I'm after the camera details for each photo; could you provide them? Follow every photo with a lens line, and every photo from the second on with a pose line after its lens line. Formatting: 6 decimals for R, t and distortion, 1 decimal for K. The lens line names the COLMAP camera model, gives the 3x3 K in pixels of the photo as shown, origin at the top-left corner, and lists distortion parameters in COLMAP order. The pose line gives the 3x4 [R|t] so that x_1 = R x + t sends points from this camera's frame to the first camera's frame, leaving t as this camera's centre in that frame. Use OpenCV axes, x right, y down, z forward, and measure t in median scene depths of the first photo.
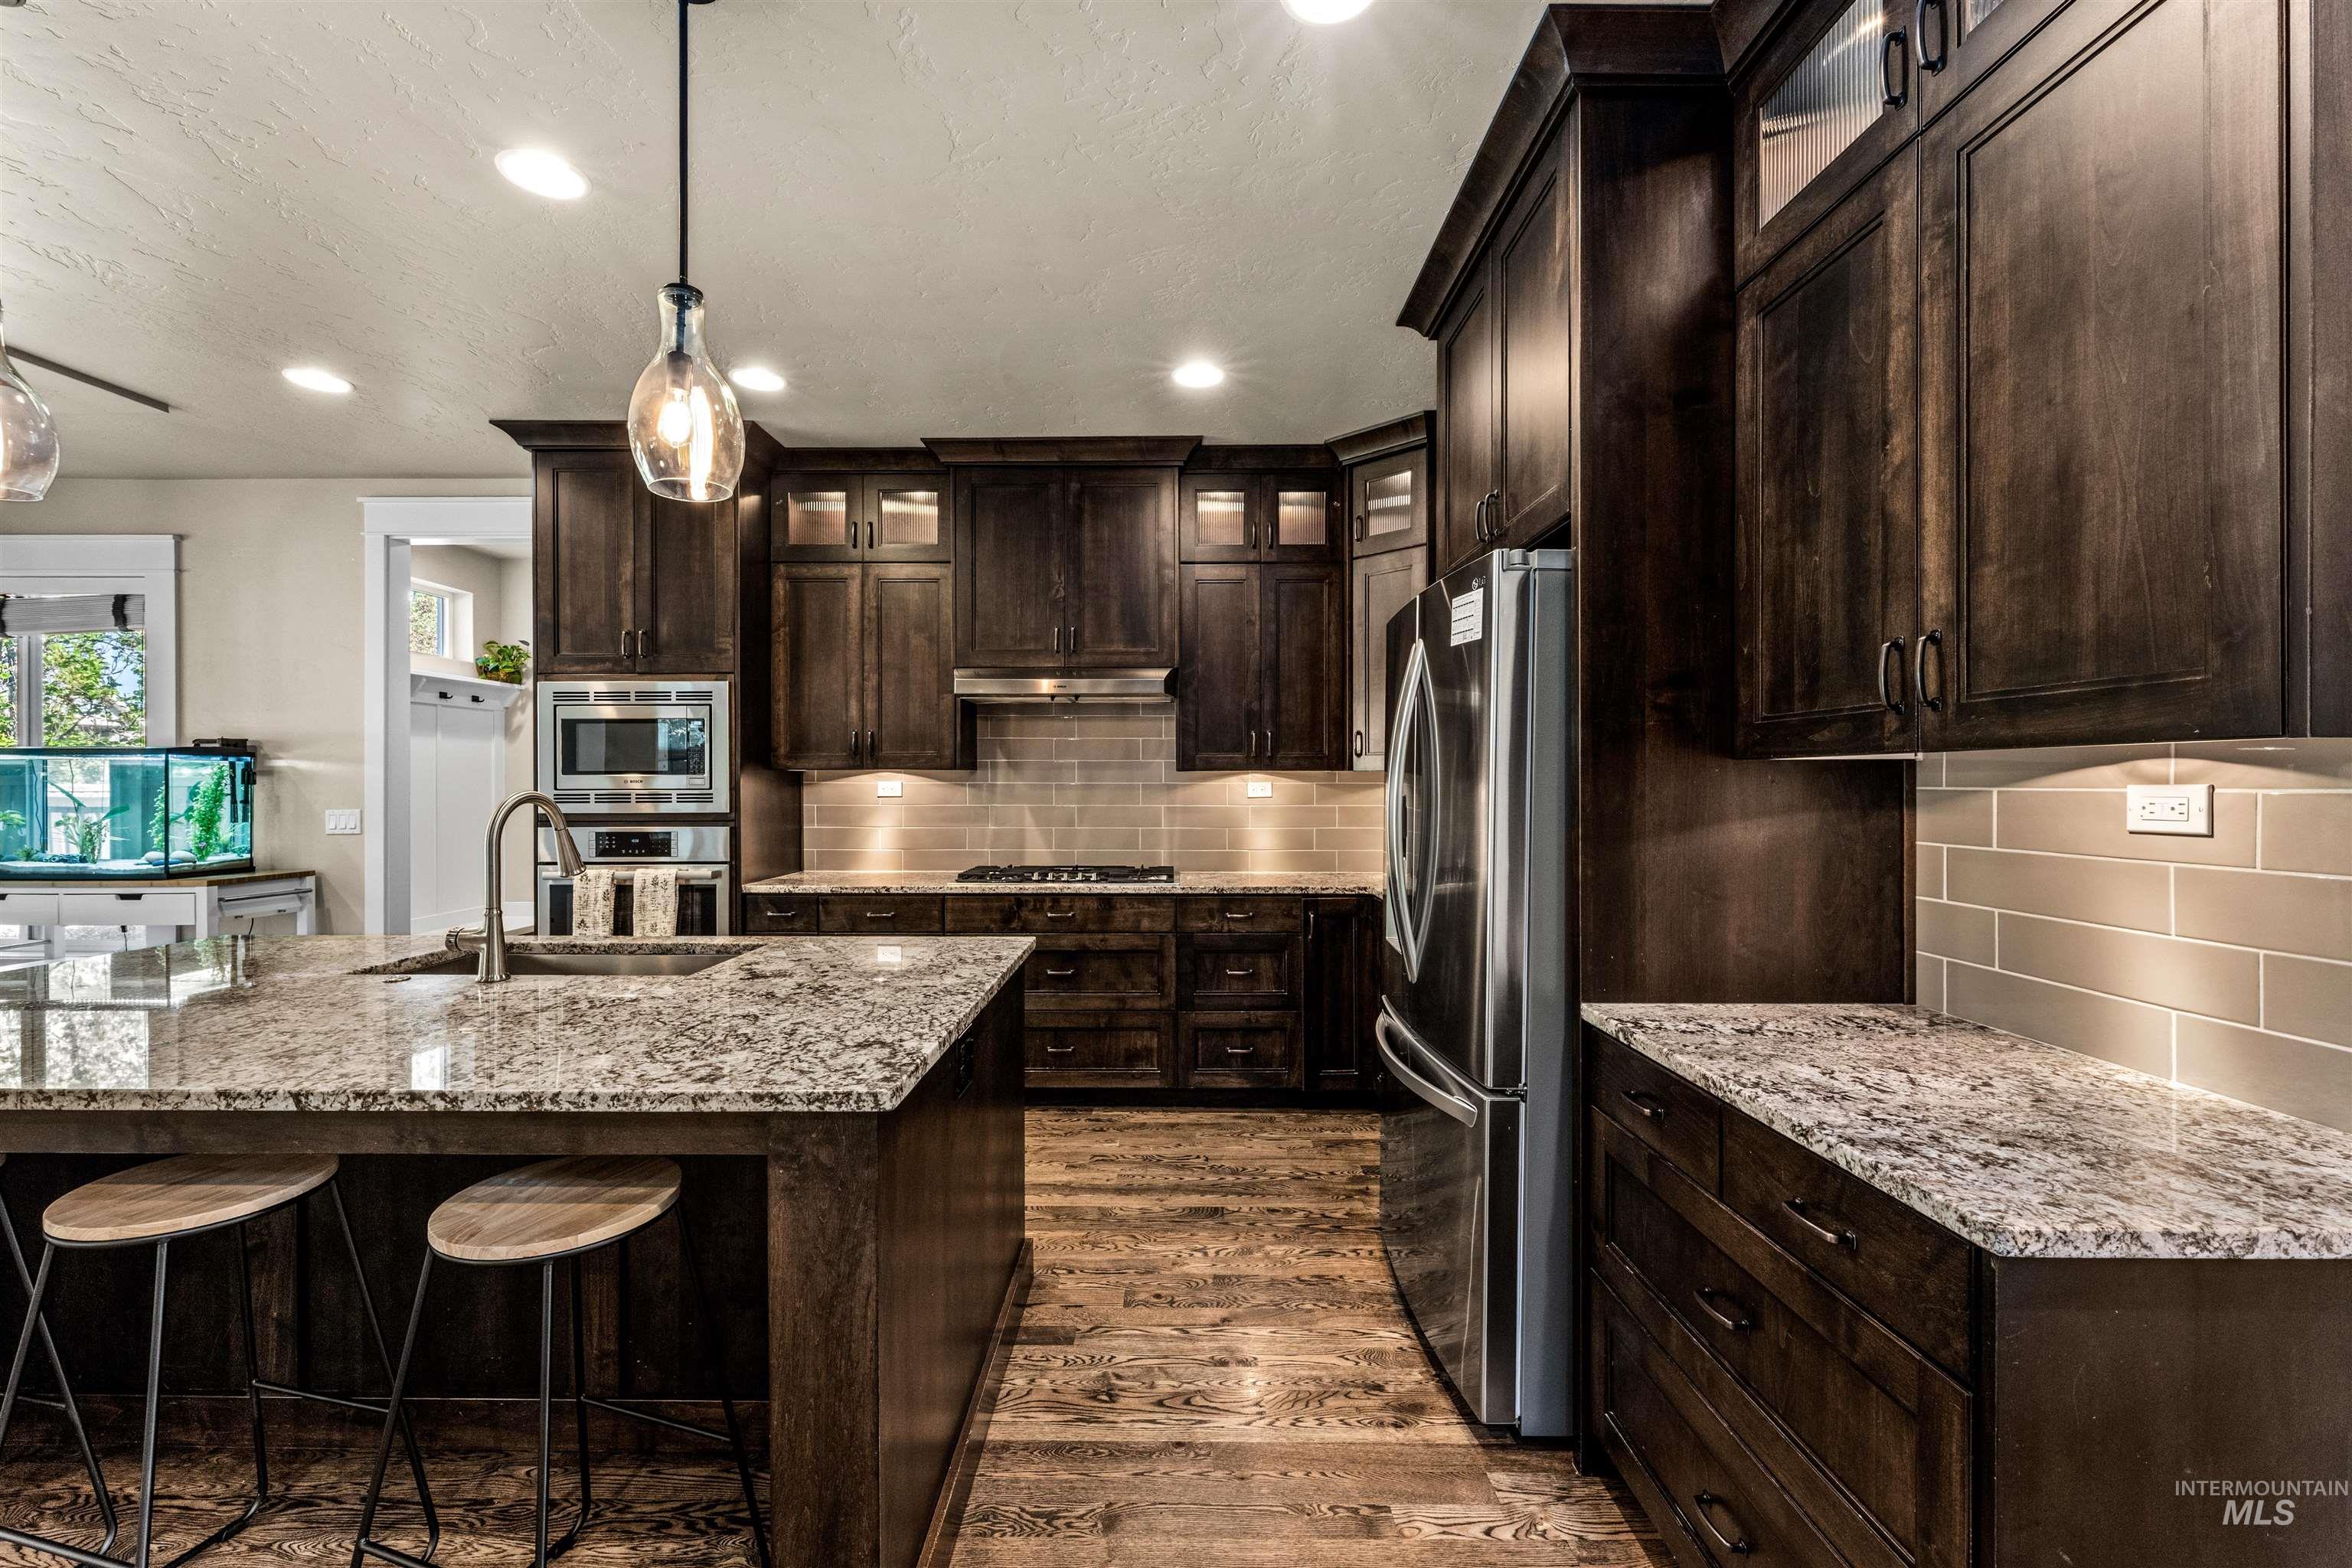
lens RADIAL K [[963.7, 0, 1172.2], [0, 963.7, 782.4], [0, 0, 1]] dist [0.000232, -0.000244]
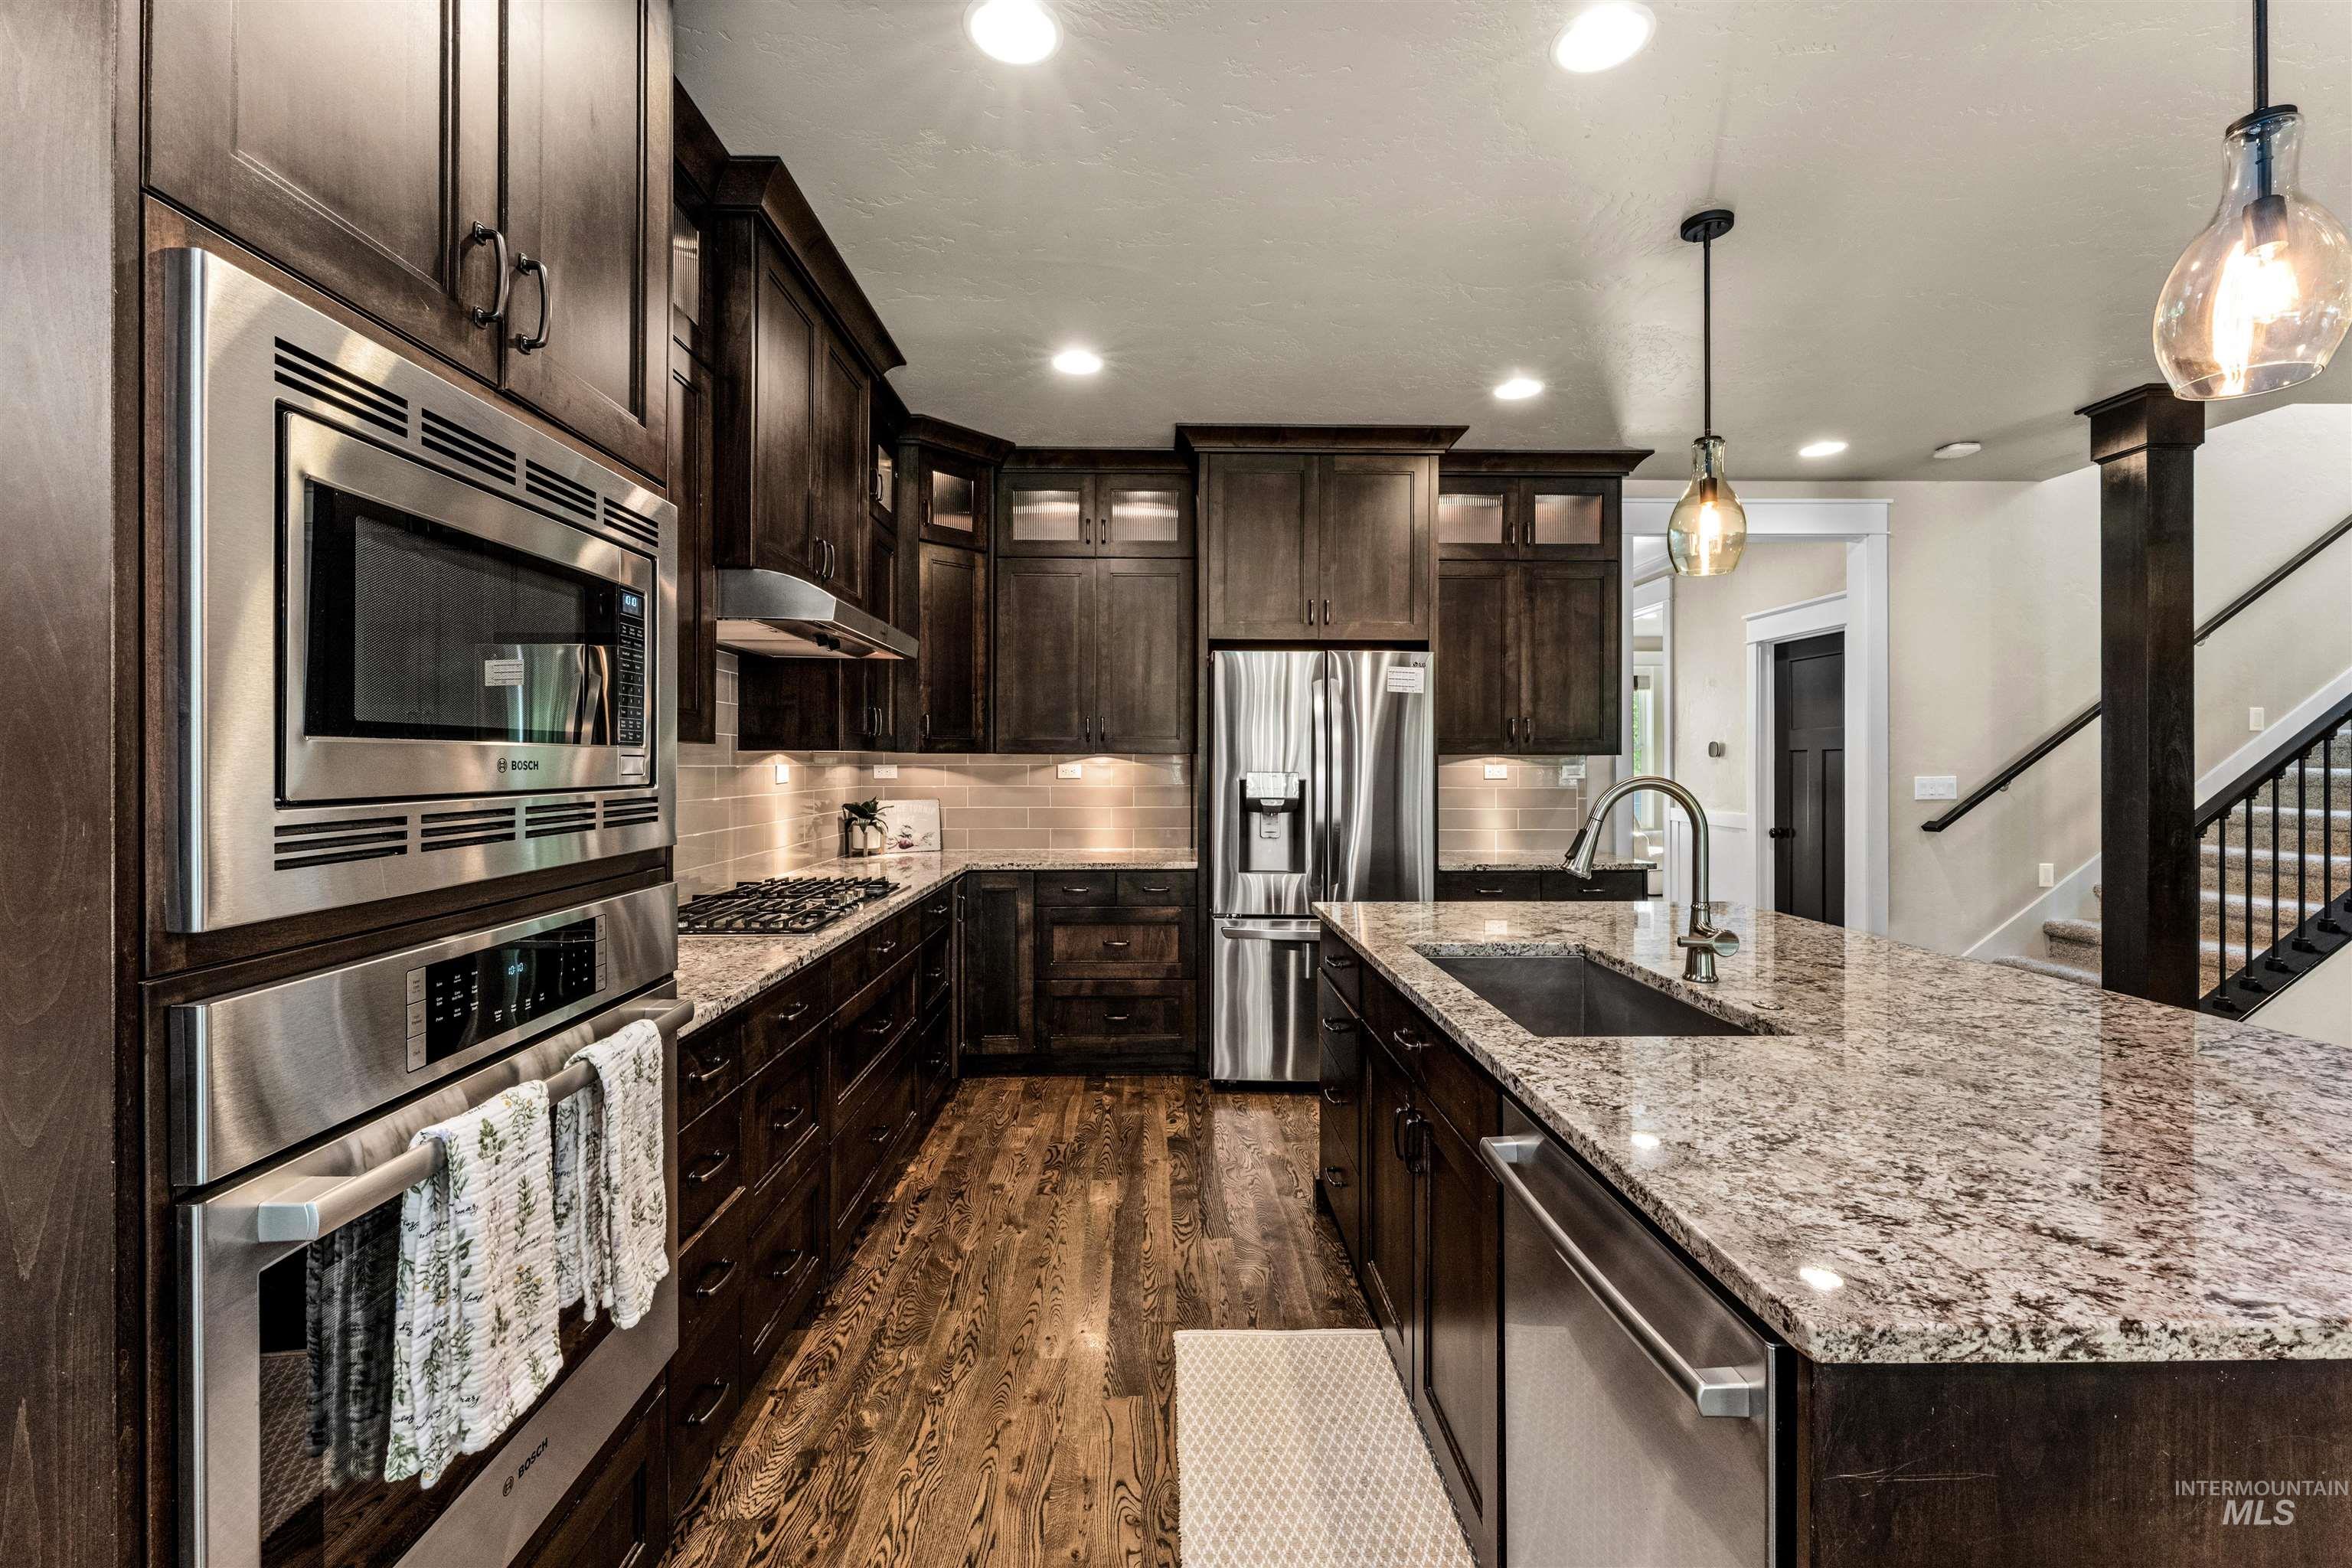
lens RADIAL K [[958.1, 0, 1171.3], [0, 958.1, 753.8], [0, 0, 1]] dist [-0.000188, -0.000108]
pose [[-0.028558, 0.009438, 0.999548, -0.846320], [0.000410, 0.999955, -0.009430, -0.001714], [-0.999592, 0.000141, -0.028560, 0.803680]]
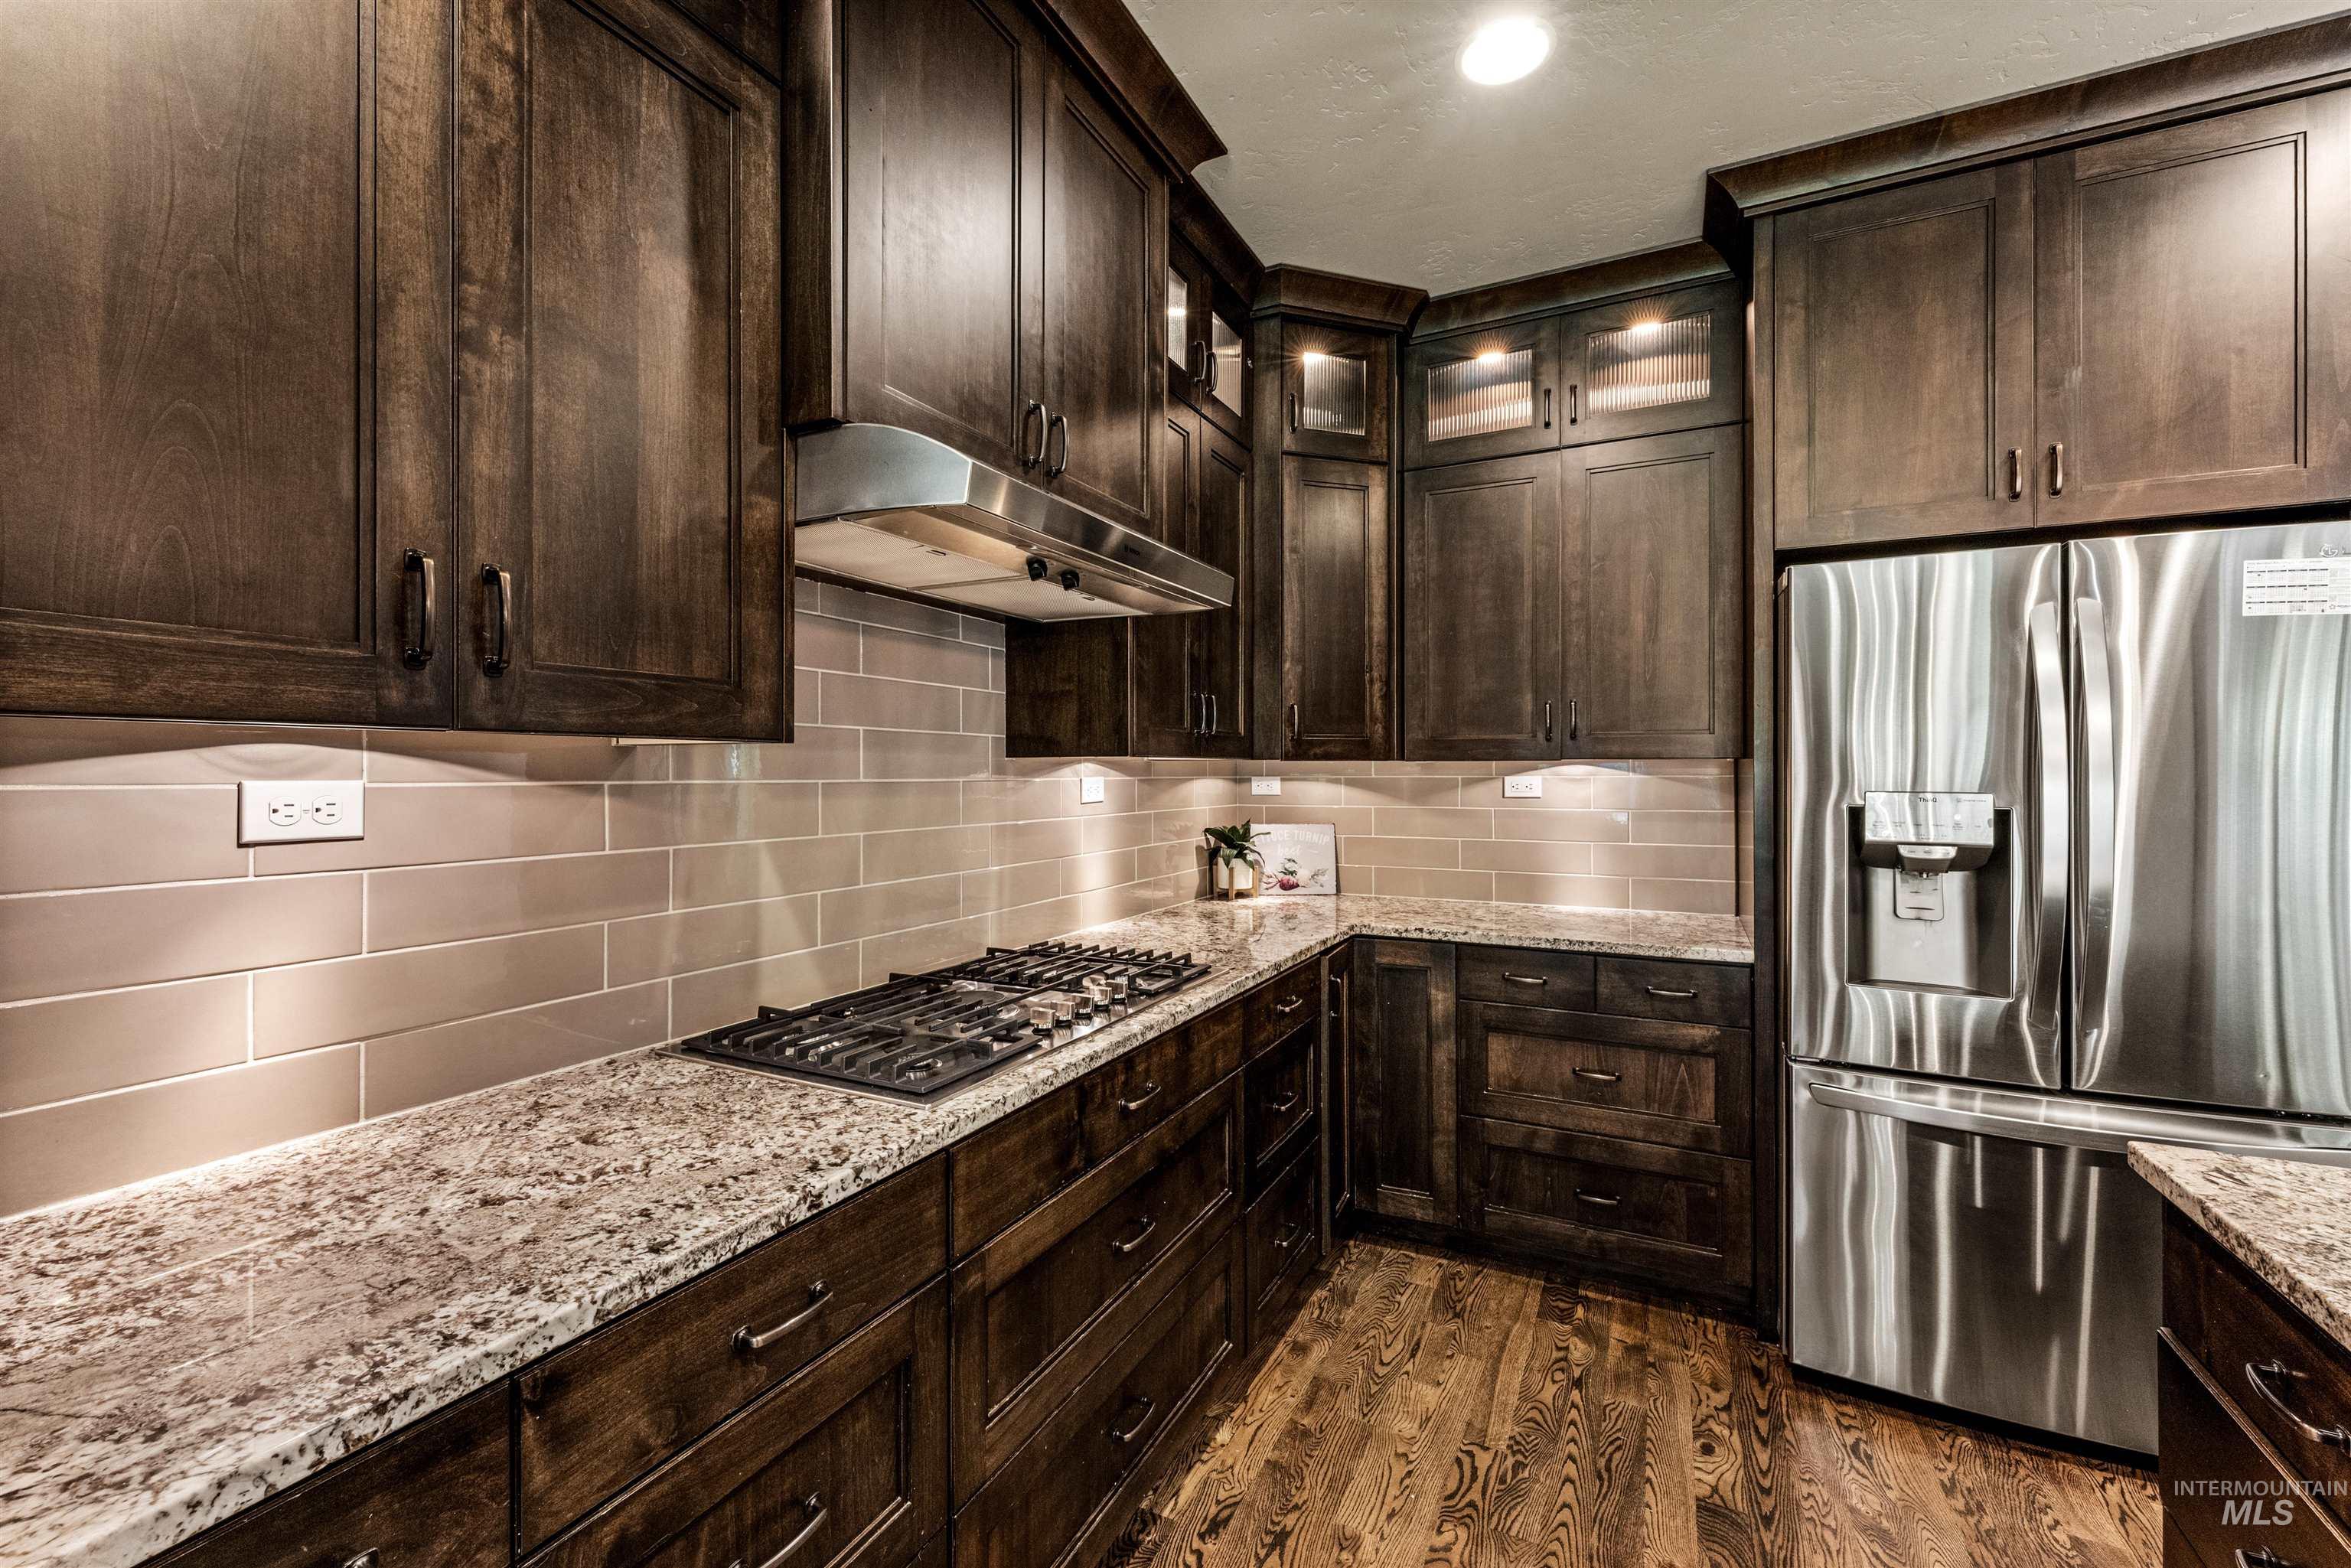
lens RADIAL K [[957.3, 0, 1174.6], [0, 957.3, 769.4], [0, 0, 1]] dist [0.000140, -0.000250]
pose [[0.449707, 0.003082, 0.893171, -0.480296], [0.002286, 0.999987, -0.004602, -0.002422], [-0.893173, 0.004111, 0.449694, 0.797780]]
